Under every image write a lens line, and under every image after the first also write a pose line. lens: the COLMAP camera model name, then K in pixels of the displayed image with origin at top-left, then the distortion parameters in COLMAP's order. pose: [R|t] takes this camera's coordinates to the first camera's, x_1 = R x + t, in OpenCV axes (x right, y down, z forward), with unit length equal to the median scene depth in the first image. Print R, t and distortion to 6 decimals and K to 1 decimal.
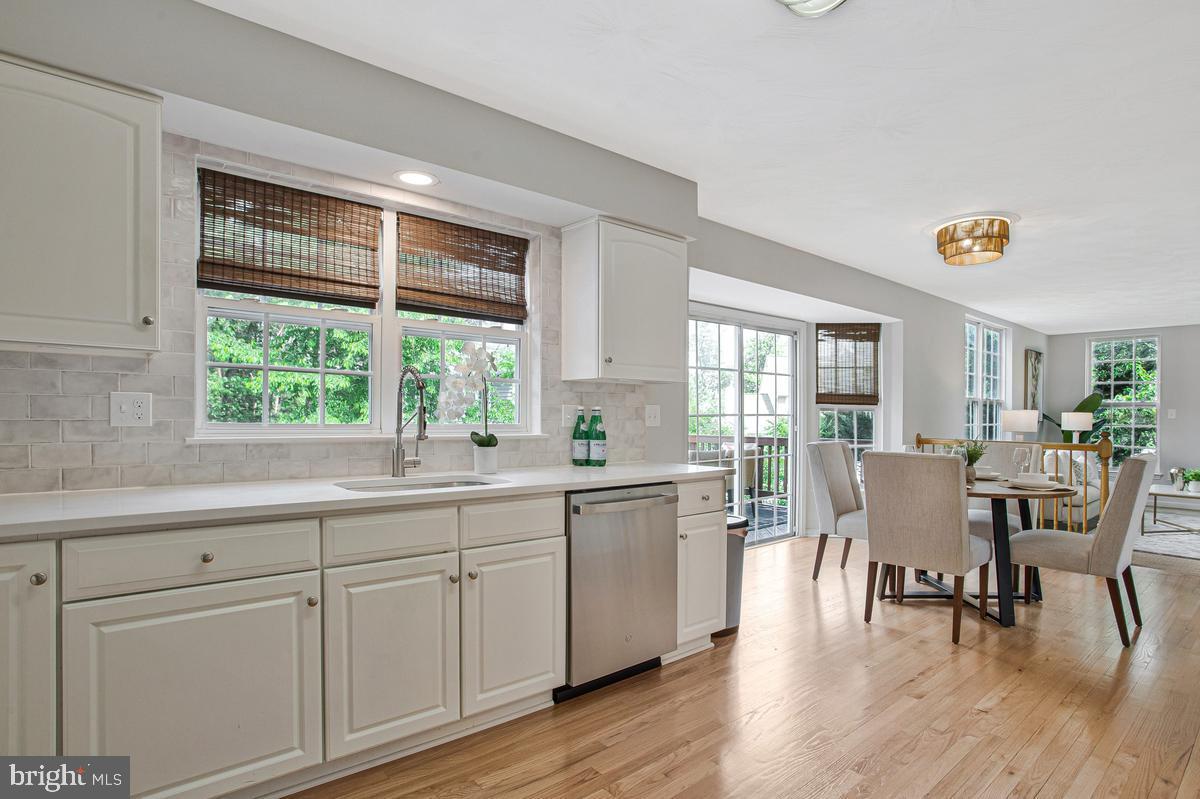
lens RADIAL K [[585.1, 0, 606.3], [0, 585.1, 429.3], [0, 0, 1]] dist [-0.067800, 0.023874]
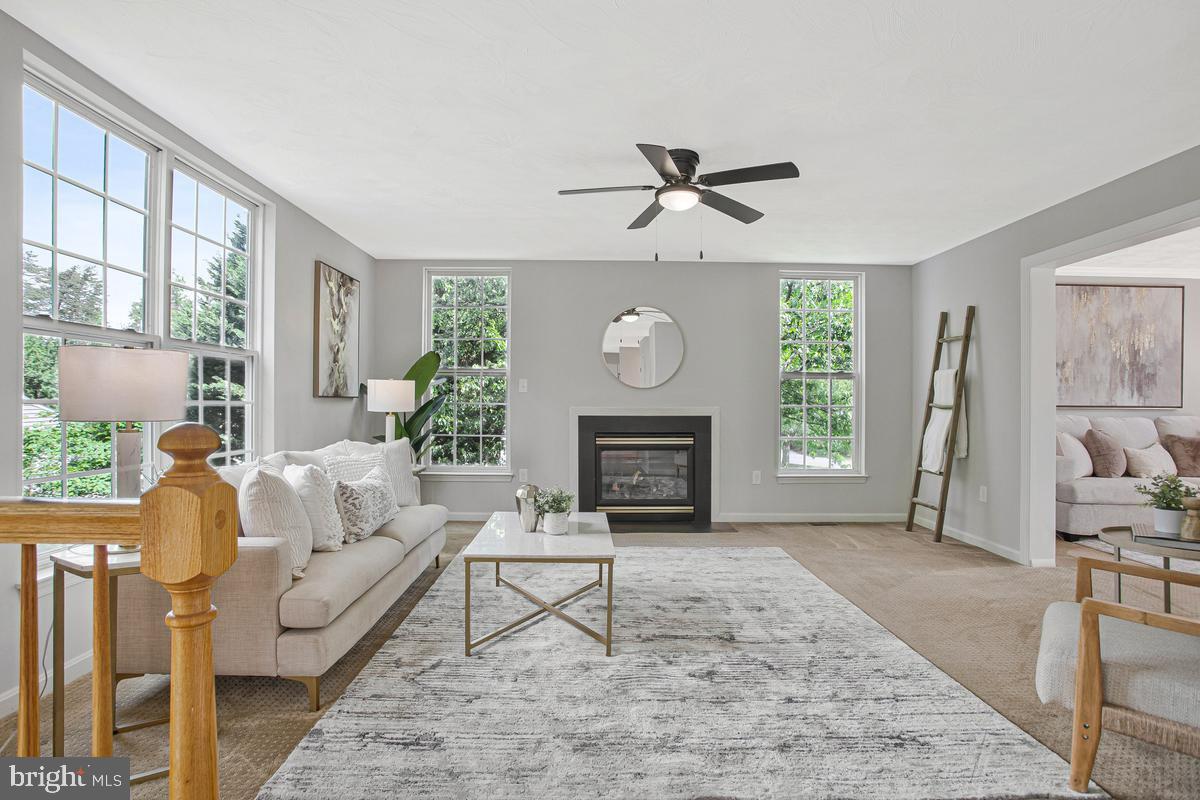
lens RADIAL K [[598.2, 0, 589.8], [0, 598.2, 407.0], [0, 0, 1]] dist [-0.079884, 0.037003]
pose [[0.626544, 0.000726, 0.779386, 0.505138], [0.007452, 0.999948, -0.006923, 0.002368], [-0.779350, 0.010146, 0.626506, 0.489263]]
